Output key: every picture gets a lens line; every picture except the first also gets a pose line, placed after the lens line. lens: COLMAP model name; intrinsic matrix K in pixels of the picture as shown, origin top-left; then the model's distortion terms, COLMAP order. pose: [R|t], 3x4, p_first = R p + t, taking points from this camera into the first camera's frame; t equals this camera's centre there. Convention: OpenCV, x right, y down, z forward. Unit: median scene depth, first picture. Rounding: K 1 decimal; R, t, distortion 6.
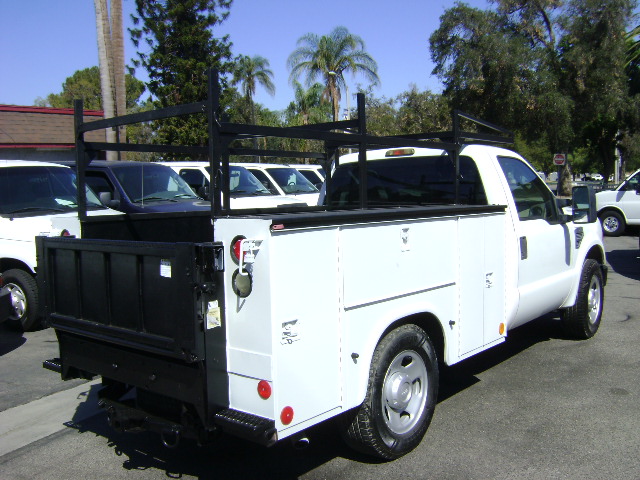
lens RADIAL K [[662.6, 0, 320.0], [0, 662.6, 240.0], [0, 0, 1]] dist [-0.139591, 0.061386]
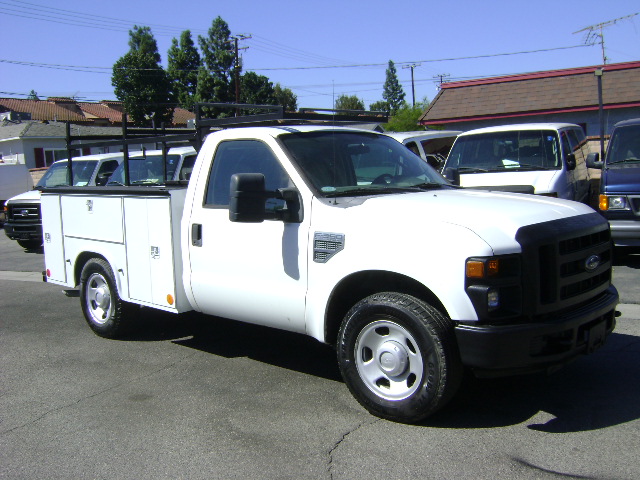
lens RADIAL K [[662.6, 0, 320.0], [0, 662.6, 240.0], [0, 0, 1]] dist [-0.139591, 0.061386]
pose [[-0.036341, 0.145255, -0.988727, 0.965725], [-0.041225, 0.988320, 0.146711, -0.101131], [0.998489, 0.046092, -0.029928, 0.900881]]
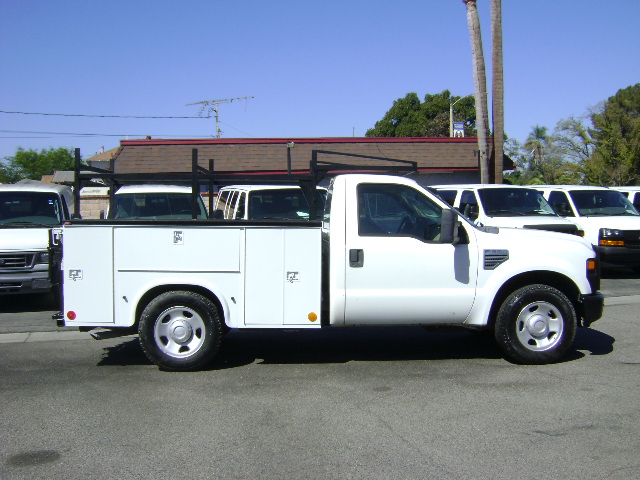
lens RADIAL K [[662.6, 0, 320.0], [0, 662.6, 240.0], [0, 0, 1]] dist [-0.139591, 0.061386]
pose [[0.672962, 0.054916, -0.737636, 0.871460], [-0.075384, 0.997140, 0.005461, -0.017581], [0.735826, 0.051931, 0.675177, 0.082662]]
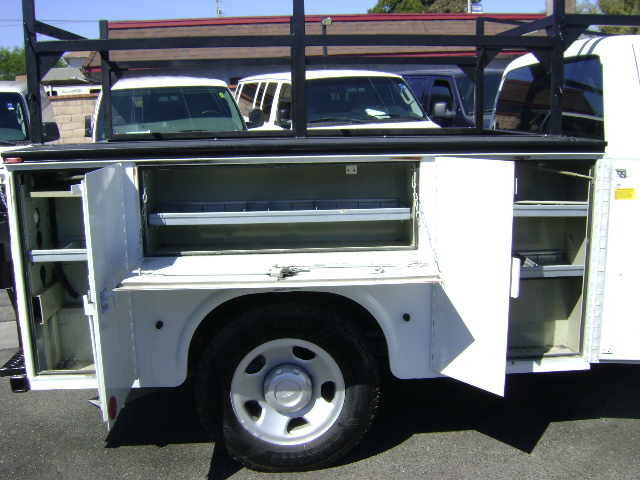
lens RADIAL K [[662.6, 0, 320.0], [0, 662.6, 240.0], [0, 0, 1]] dist [-0.139591, 0.061386]
pose [[0.688423, 0.152449, -0.709107, 0.365394], [-0.051416, 0.985459, 0.161945, -0.032647], [0.723484, -0.075027, 0.686252, 0.300737]]
